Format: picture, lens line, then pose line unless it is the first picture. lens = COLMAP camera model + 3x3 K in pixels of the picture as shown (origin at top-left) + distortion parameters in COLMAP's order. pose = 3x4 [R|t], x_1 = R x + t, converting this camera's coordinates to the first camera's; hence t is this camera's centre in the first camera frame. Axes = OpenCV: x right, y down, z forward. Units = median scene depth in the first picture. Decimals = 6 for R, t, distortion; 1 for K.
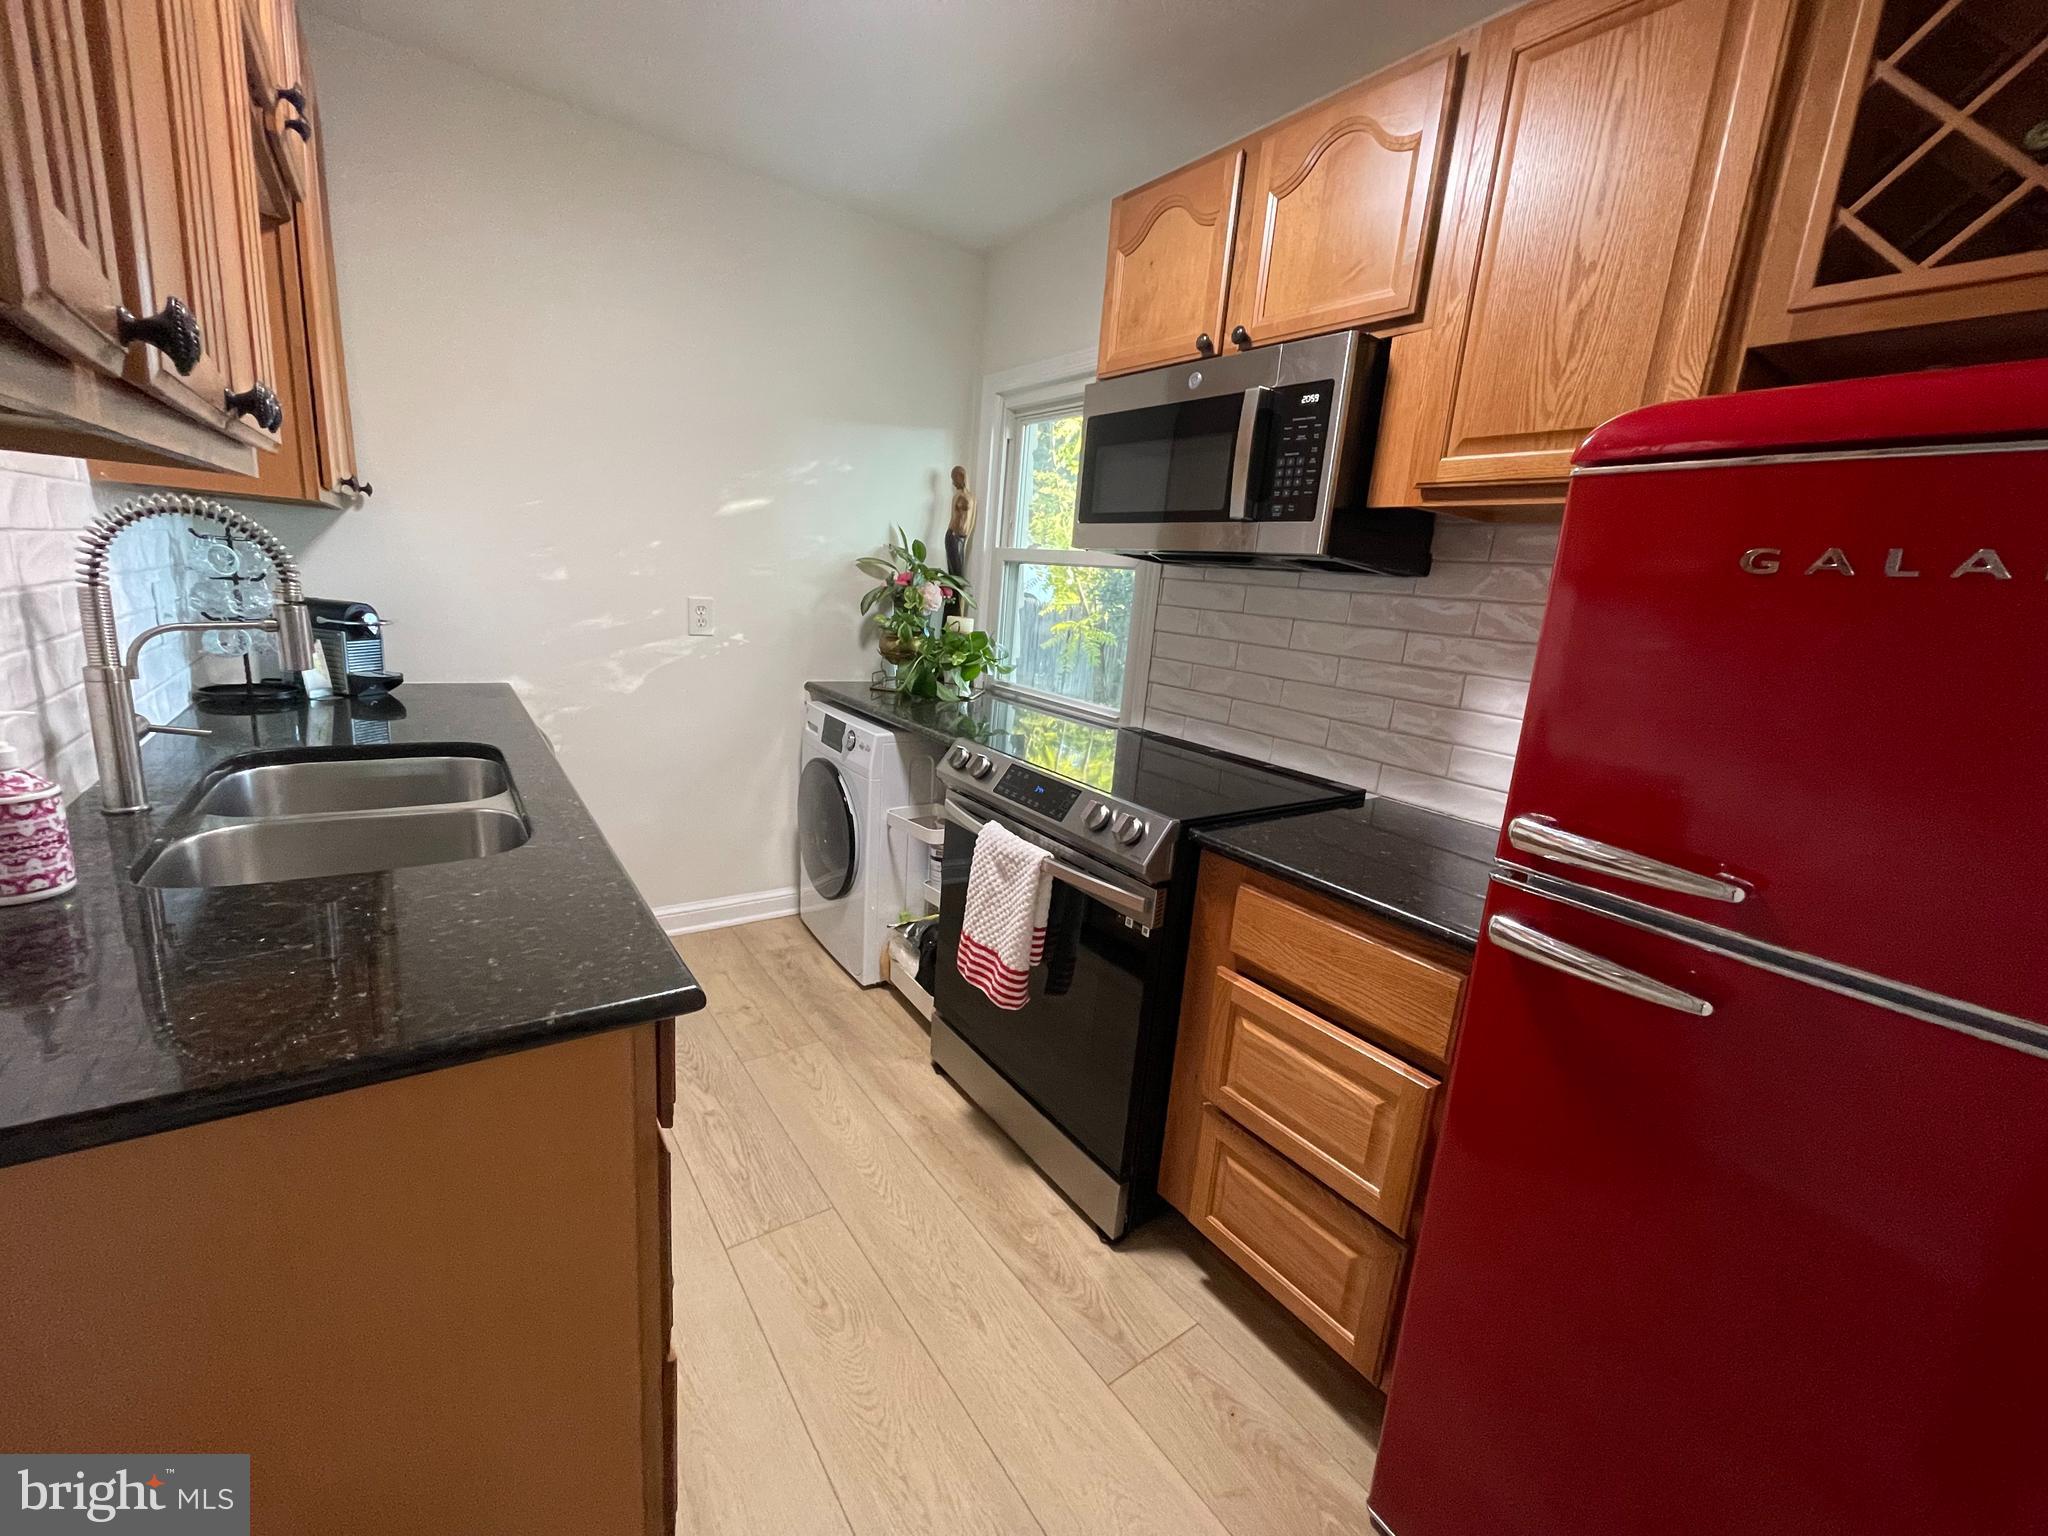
lens RADIAL K [[823.1, 0, 1023.9], [0, 823.1, 770.5], [0, 0, 1]] dist [-0.004632, 0.001073]
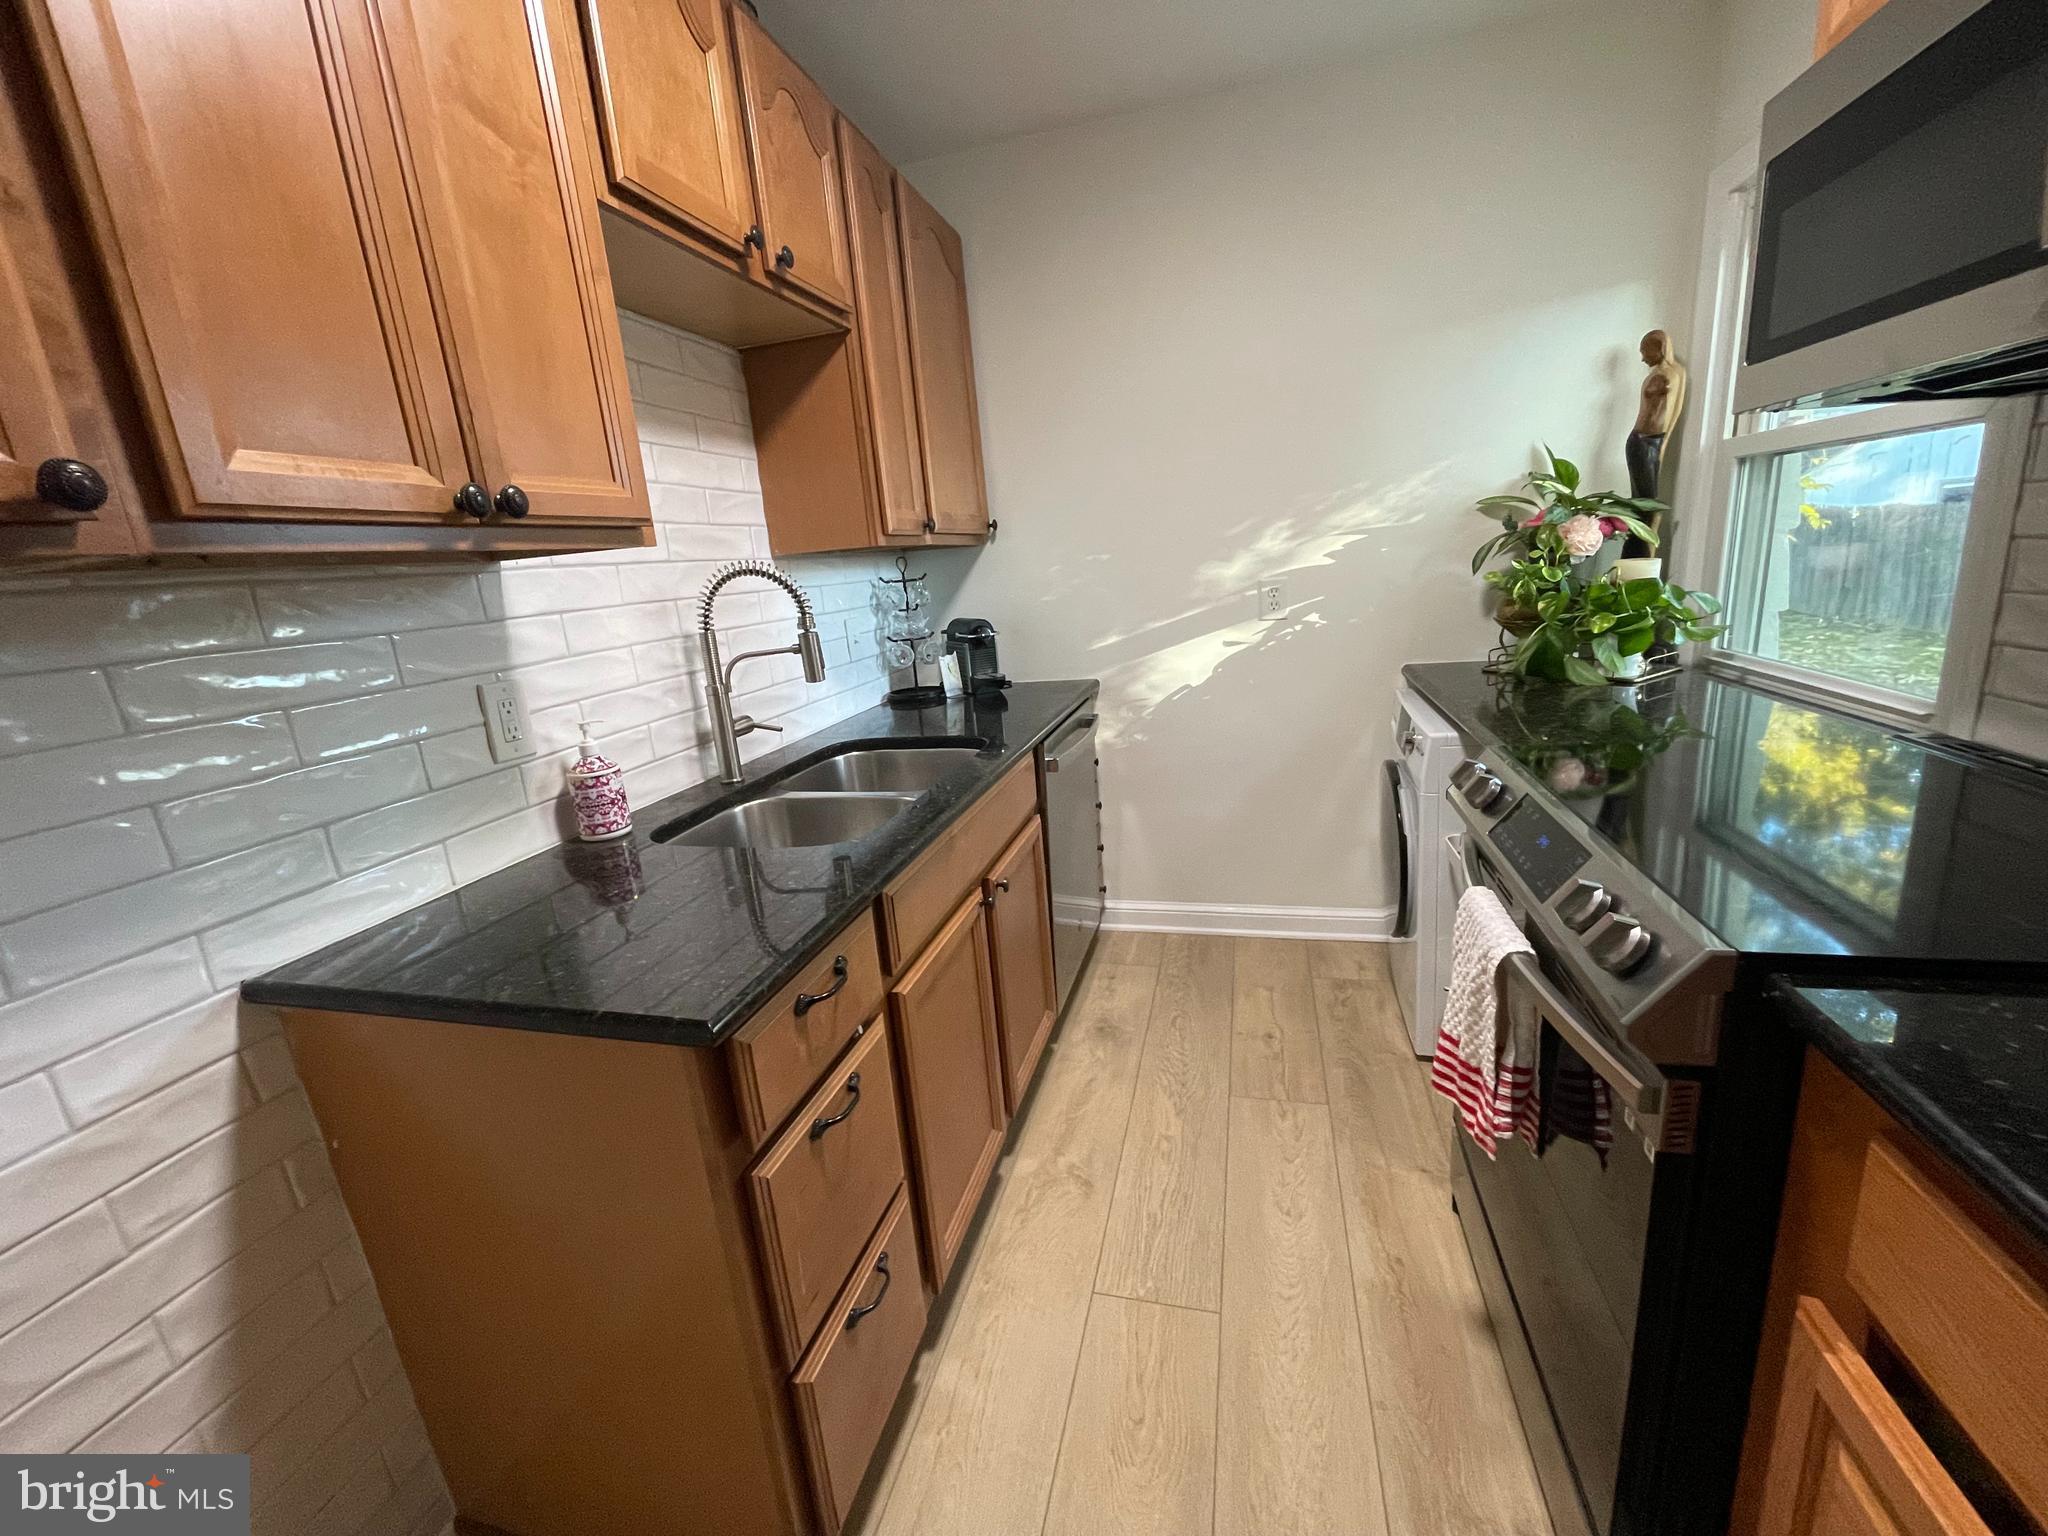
lens RADIAL K [[823.1, 0, 1022.5], [0, 823.1, 771.1], [0, 0, 1]] dist [-0.004632, 0.001073]
pose [[0.615756, 0.061596, -0.785525, 0.276808], [-0.043210, 0.998079, 0.044392, -0.041805], [0.786751, 0.006608, 0.617235, 0.358504]]
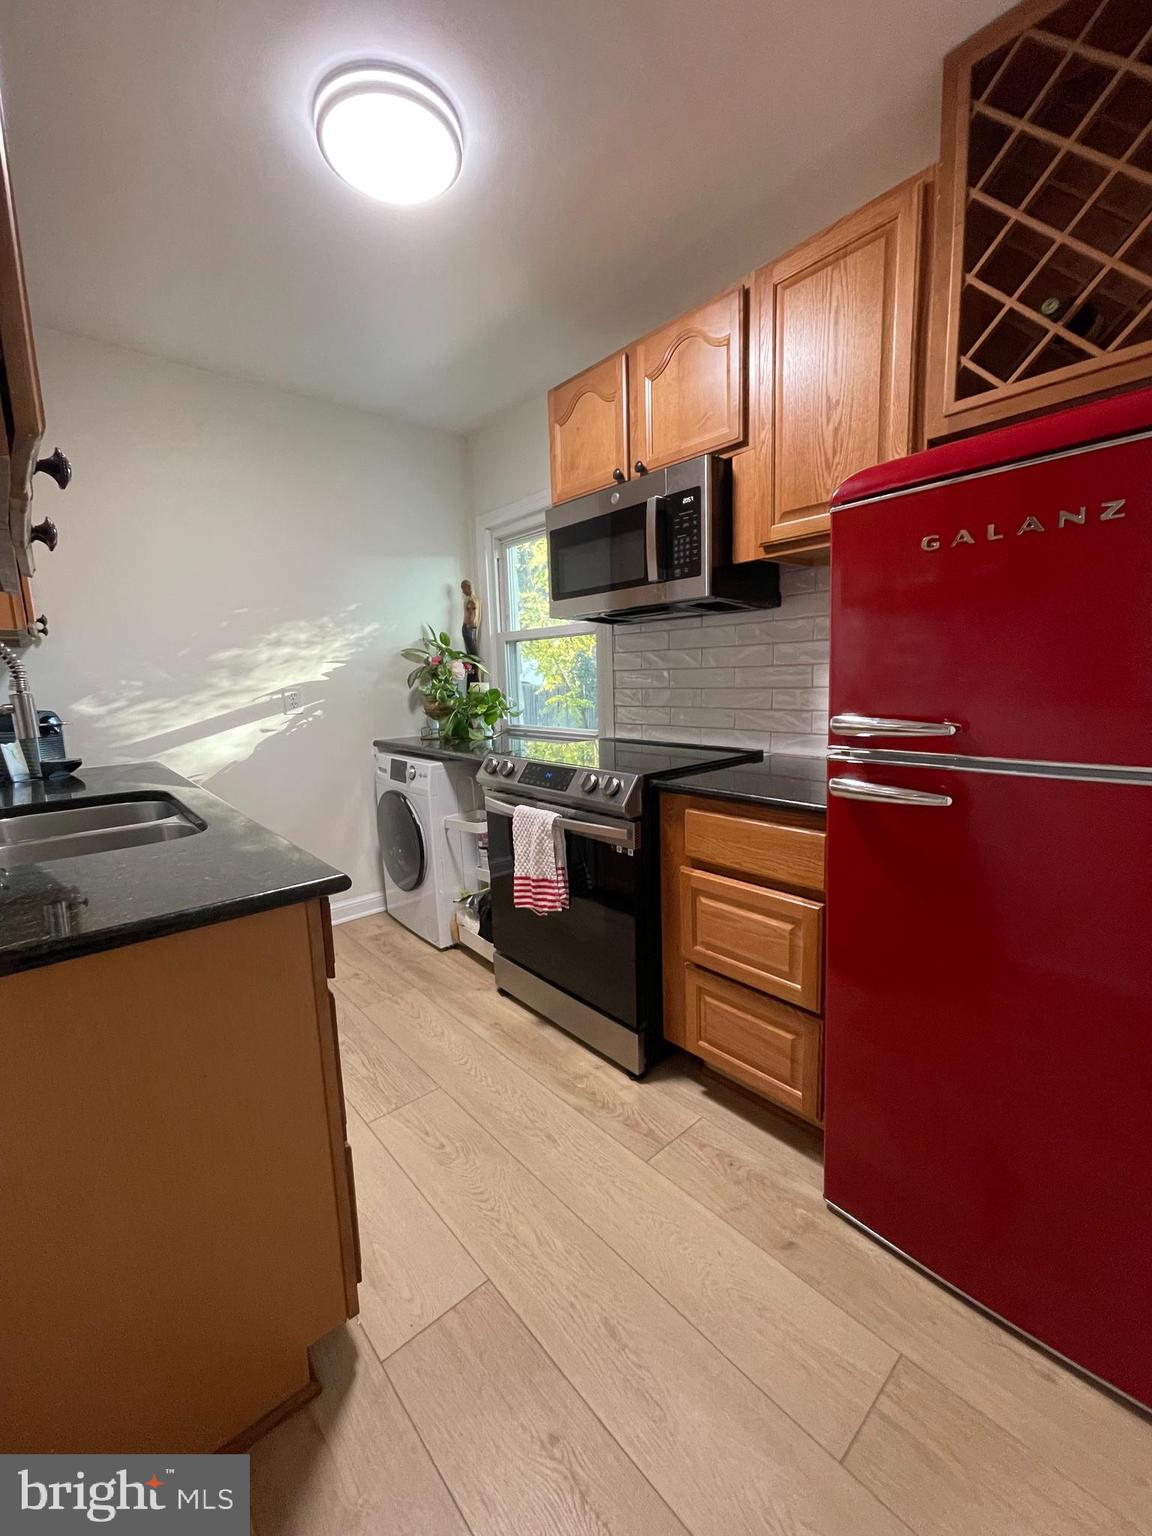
lens RADIAL K [[617.3, 0, 580.4], [0, 617.3, 769.5], [0, 0, 1]] dist [-0.004632, 0.001073]
pose [[0.989233, -0.124761, 0.076499, -0.008136], [0.129899, 0.989307, -0.066322, 0.102039], [-0.067406, 0.075545, 0.994861, -0.111996]]
